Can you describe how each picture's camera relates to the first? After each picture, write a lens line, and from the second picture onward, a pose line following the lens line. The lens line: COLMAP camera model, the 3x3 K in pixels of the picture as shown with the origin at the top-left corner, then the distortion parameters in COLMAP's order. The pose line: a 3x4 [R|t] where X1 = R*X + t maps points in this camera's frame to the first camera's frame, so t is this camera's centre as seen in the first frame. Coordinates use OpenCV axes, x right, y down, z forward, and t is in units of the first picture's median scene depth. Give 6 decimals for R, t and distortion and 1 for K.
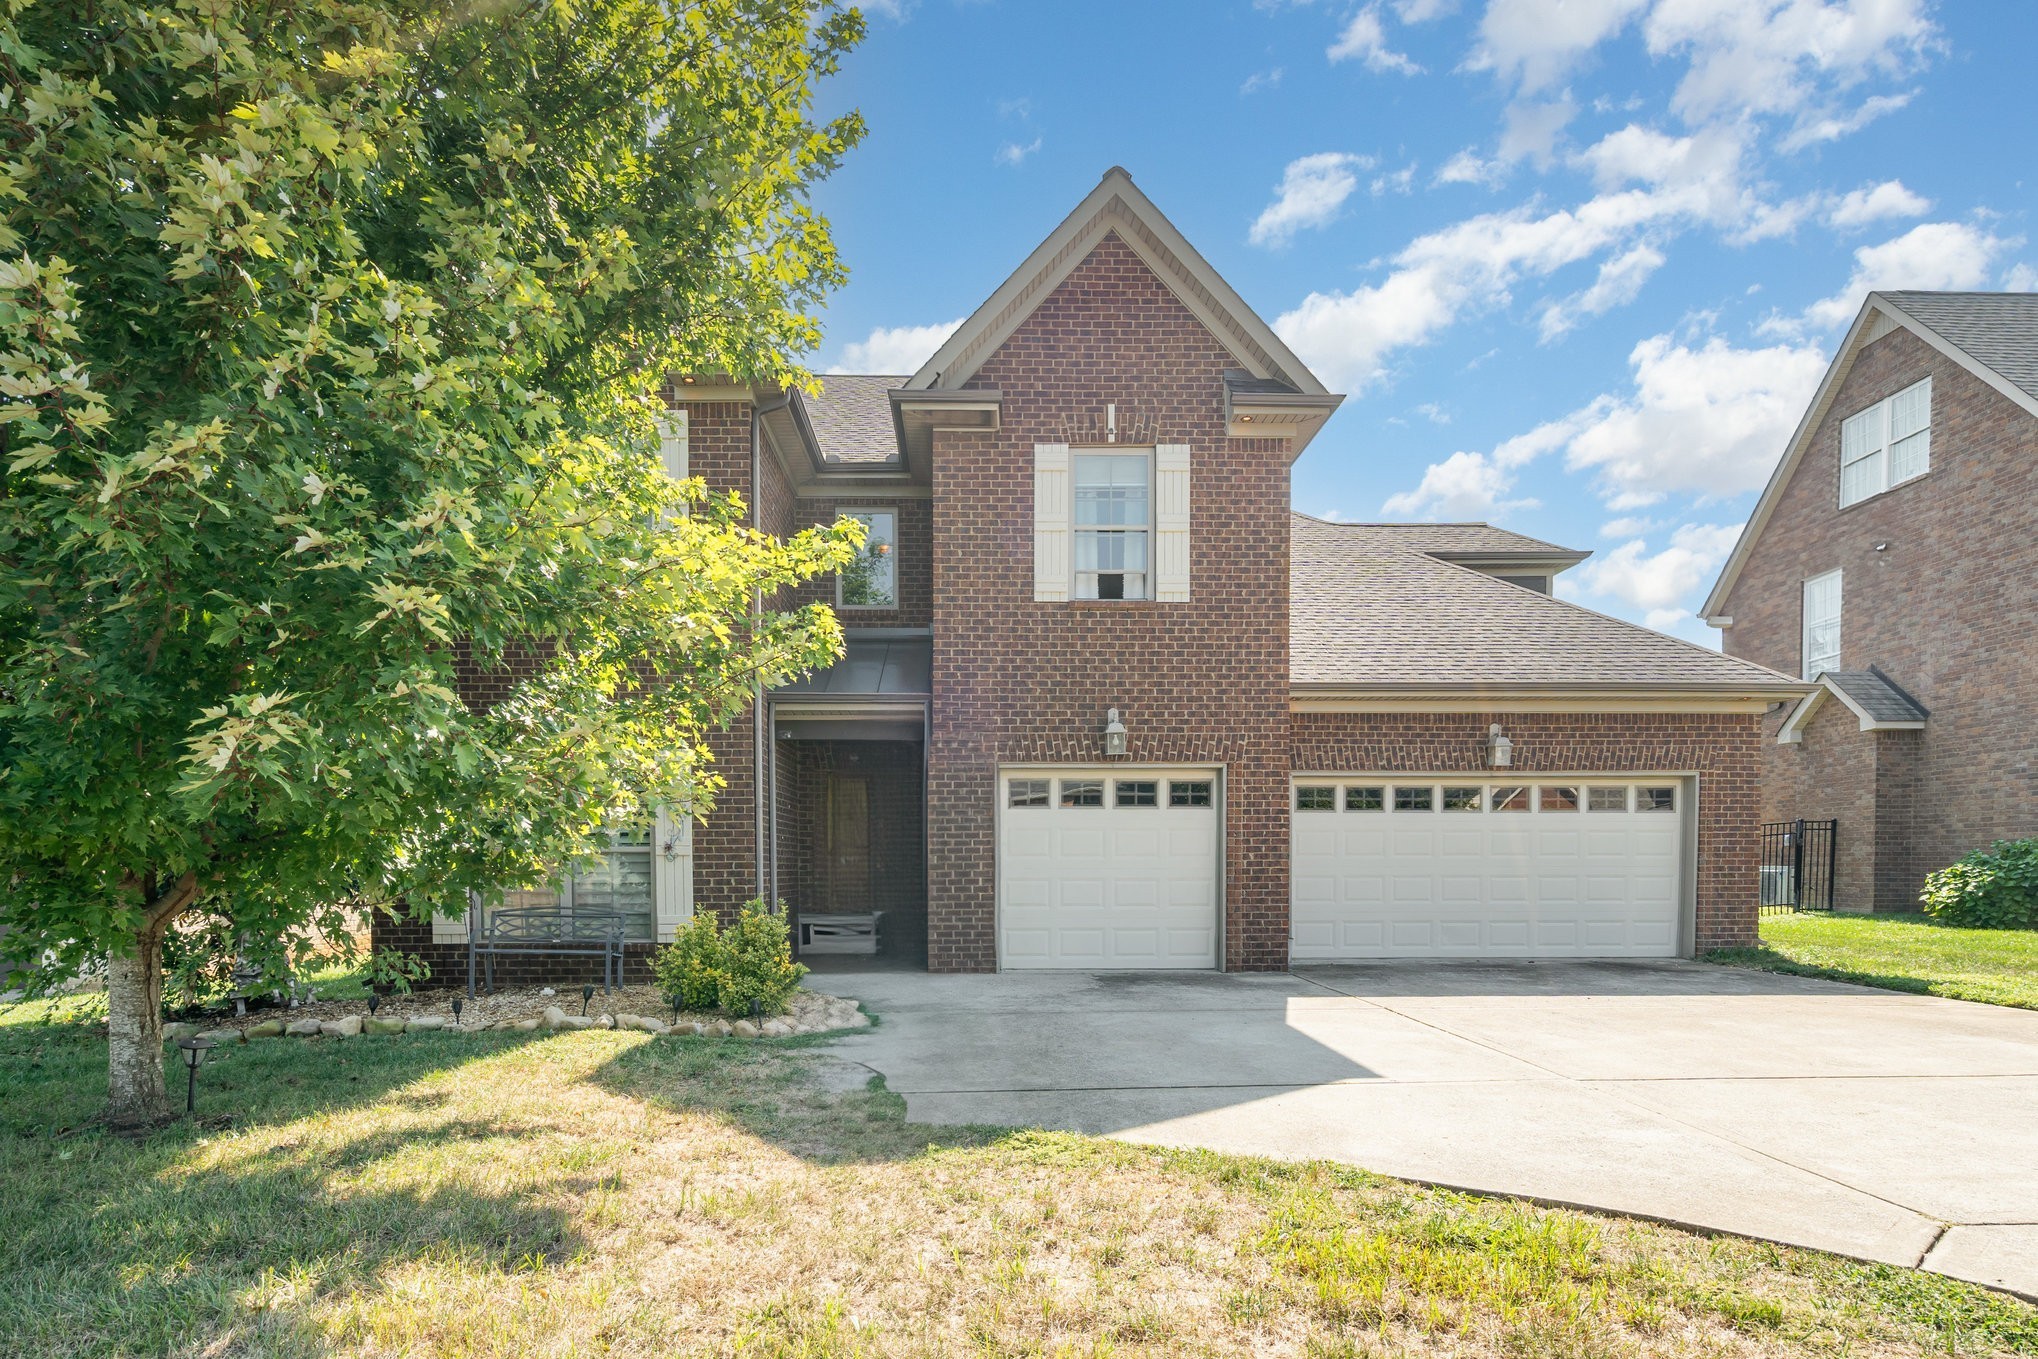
lens RADIAL K [[949.4, 0, 1025.2], [0, 949.4, 659.1], [0, 0, 1]] dist [0.010874, -0.000186]
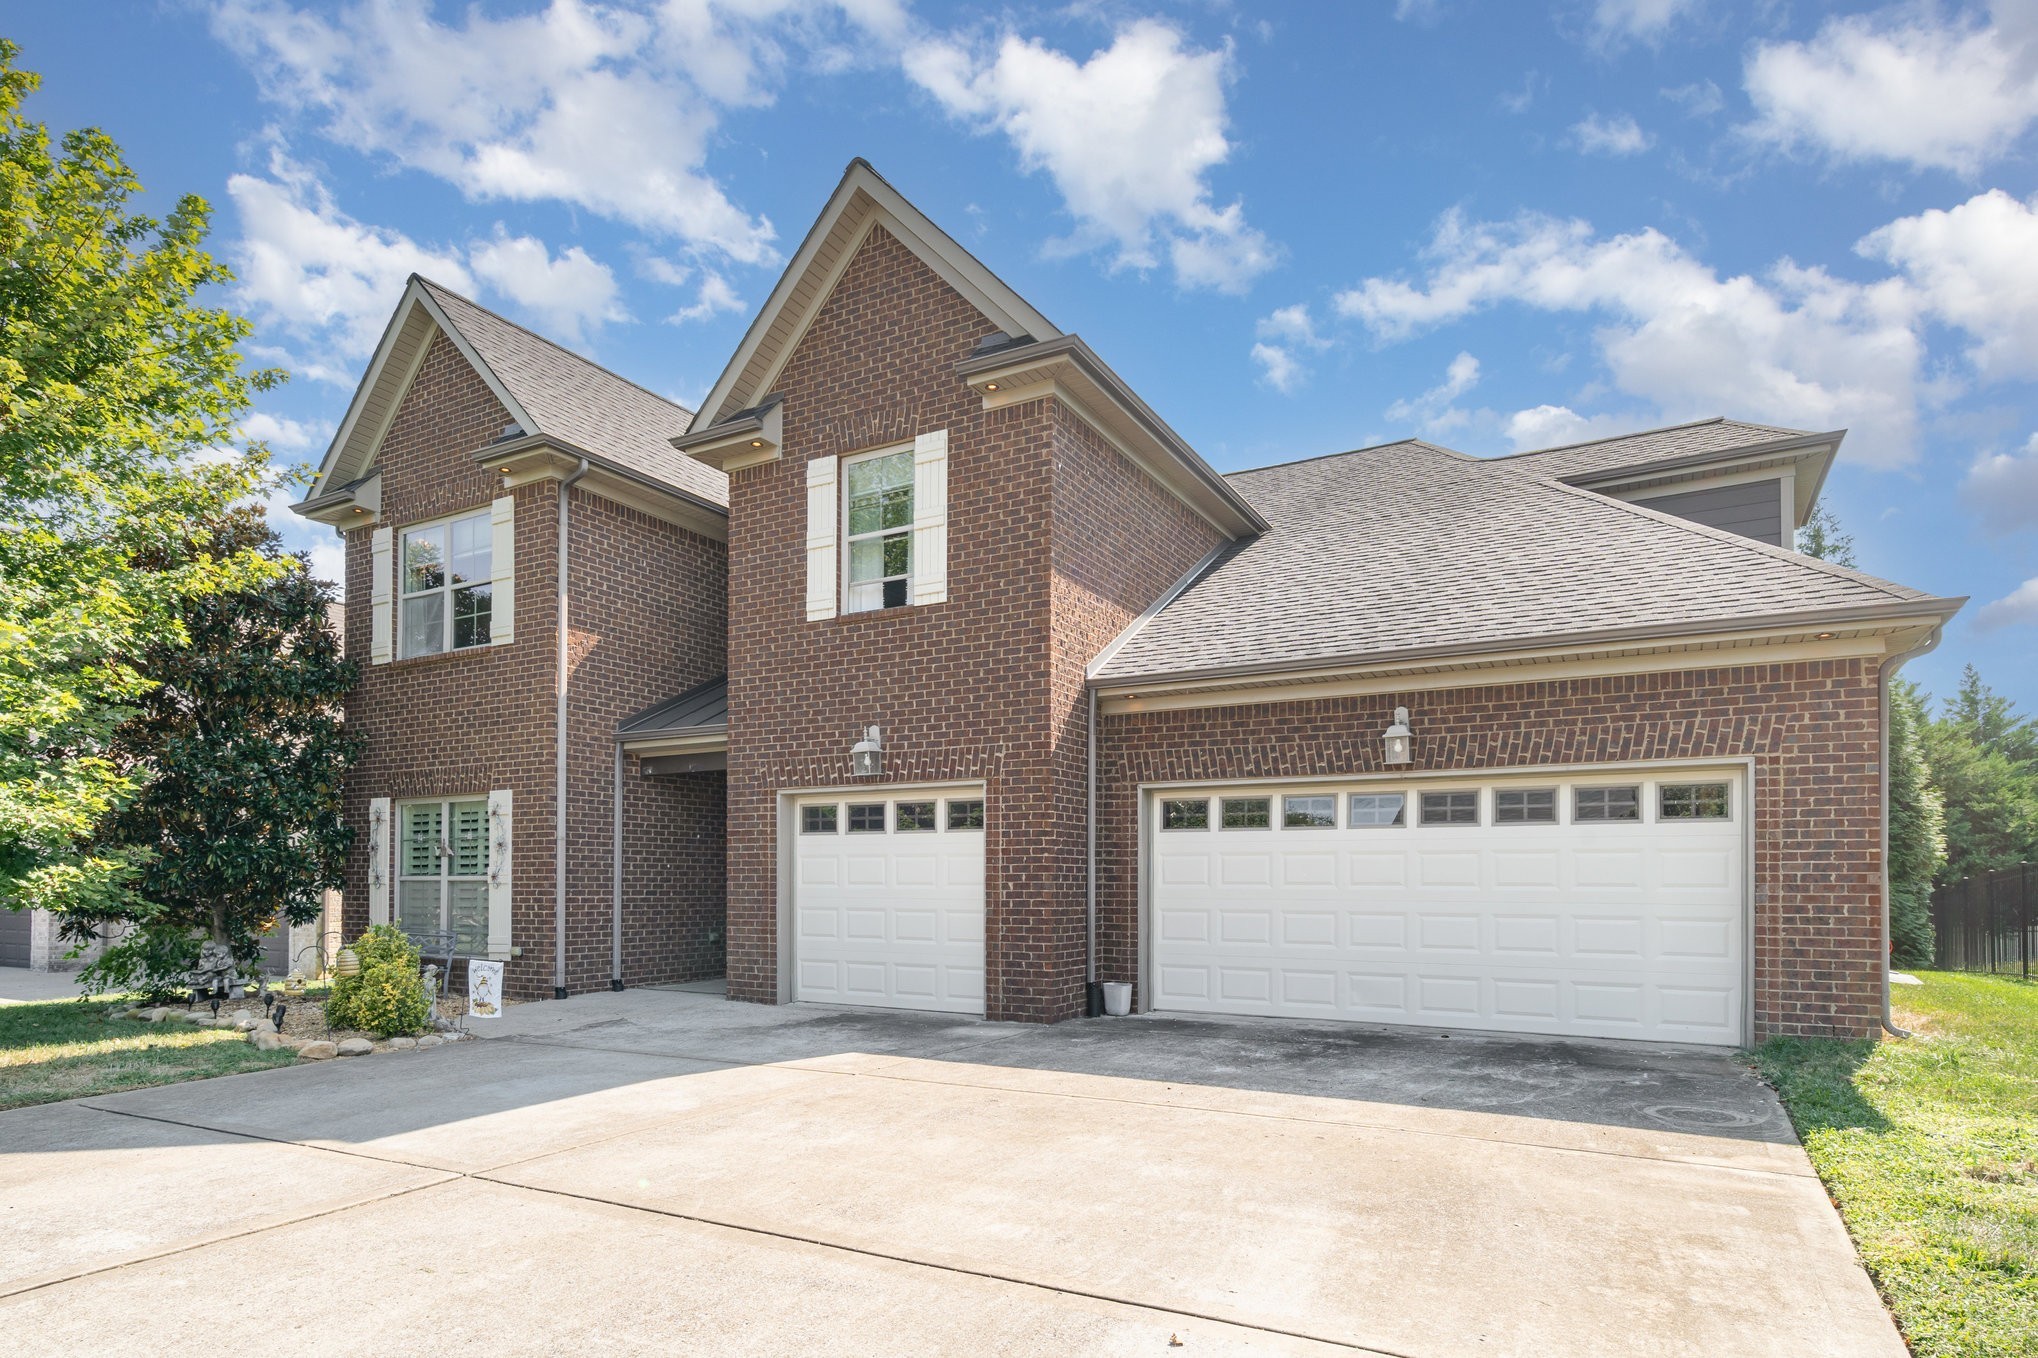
lens RADIAL K [[949.4, 0, 1025.2], [0, 949.4, 658.6], [0, 0, 1]] dist [0.010874, -0.000186]
pose [[0.885626, -0.101856, -0.453092, 0.625085], [0.092488, 0.994791, -0.042851, 0.038006], [0.455097, -0.003956, 0.890433, 0.225335]]
